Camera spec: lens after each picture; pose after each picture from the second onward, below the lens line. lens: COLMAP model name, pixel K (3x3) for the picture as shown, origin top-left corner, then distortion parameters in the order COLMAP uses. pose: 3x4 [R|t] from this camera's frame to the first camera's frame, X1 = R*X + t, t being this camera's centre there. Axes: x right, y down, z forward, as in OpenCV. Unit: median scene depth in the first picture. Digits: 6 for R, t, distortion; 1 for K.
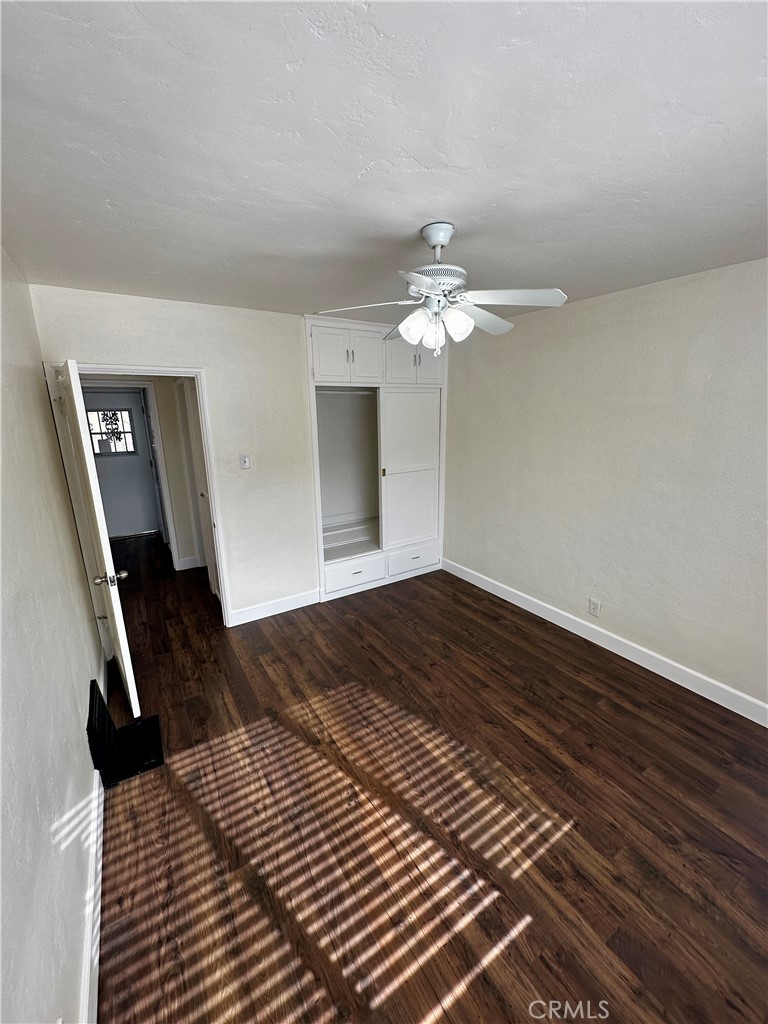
lens RADIAL K [[408.0, 0, 385.2], [0, 408.0, 509.3], [0, 0, 1]] dist [-0.001930, 0.001409]
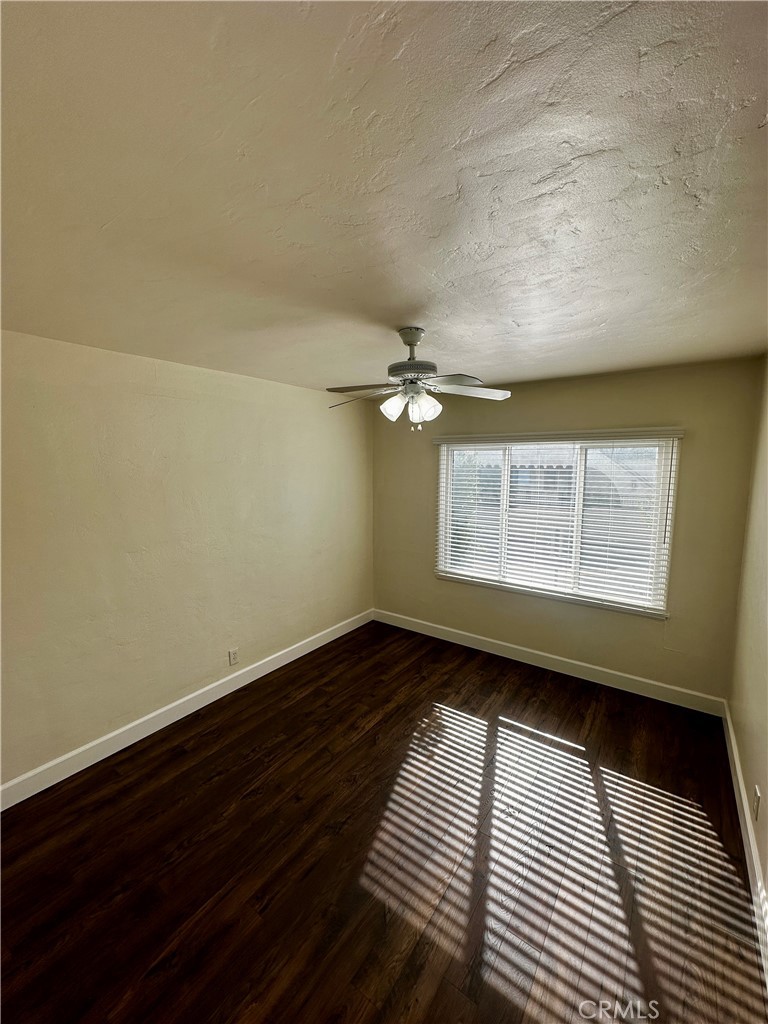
lens RADIAL K [[408.0, 0, 385.1], [0, 408.0, 510.6], [0, 0, 1]] dist [-0.001930, 0.001409]
pose [[-0.368773, -0.104273, 0.923652, -0.689190], [0.229583, 0.952684, 0.199213, -0.290148], [-0.900721, 0.285519, -0.327385, 1.089694]]
